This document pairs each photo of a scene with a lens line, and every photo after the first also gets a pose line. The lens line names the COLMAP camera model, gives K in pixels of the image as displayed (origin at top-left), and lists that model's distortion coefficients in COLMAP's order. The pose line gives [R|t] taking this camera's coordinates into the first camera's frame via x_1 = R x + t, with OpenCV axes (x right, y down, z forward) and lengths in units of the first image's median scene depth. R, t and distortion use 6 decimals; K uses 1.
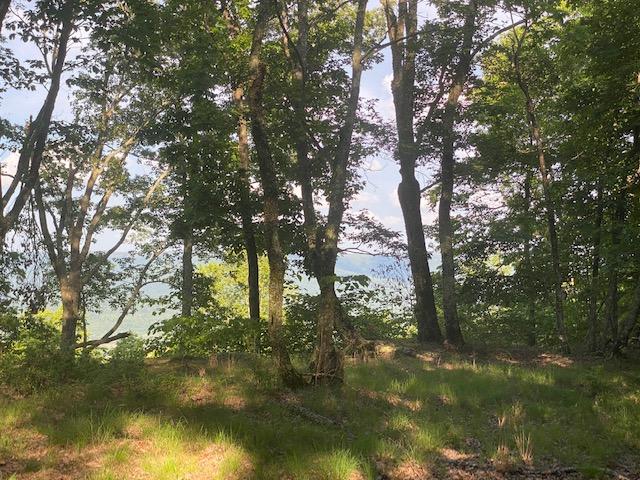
lens RADIAL K [[960.2, 0, 319.0], [0, 960.2, 242.4], [0, 0, 1]] dist [0.099567, 0.000000]
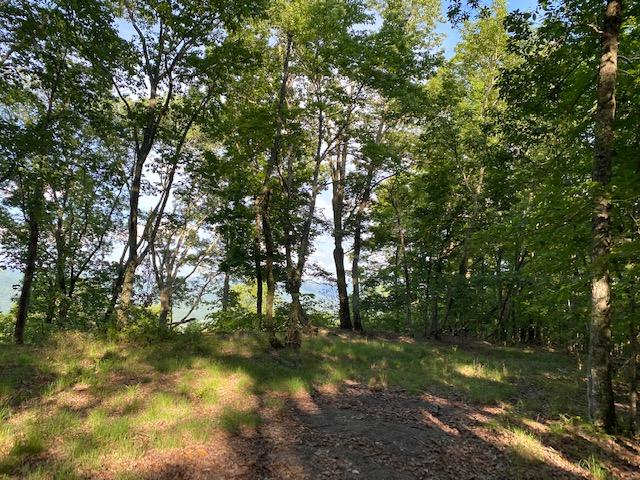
lens RADIAL K [[491.5, 0, 315.5], [0, 491.5, 233.5], [0, 0, 1]] dist [0.099411, -0.001413]
pose [[0.998287, 0.044330, 0.038178, 0.003565], [-0.040849, 0.995319, -0.087588, -0.001273], [-0.041882, 0.085879, 0.995425, -0.036903]]
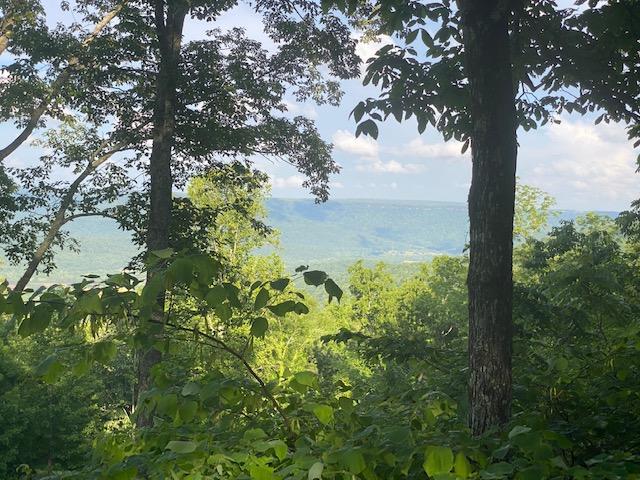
lens RADIAL K [[960.2, 0, 322.5], [0, 960.2, 236.3], [0, 0, 1]] dist [0.099567, 0.000000]
pose [[0.997755, 0.025579, 0.061892, -0.112637], [-0.029148, 0.997922, 0.057470, 0.027540], [-0.060293, -0.059145, 0.996427, 0.694977]]
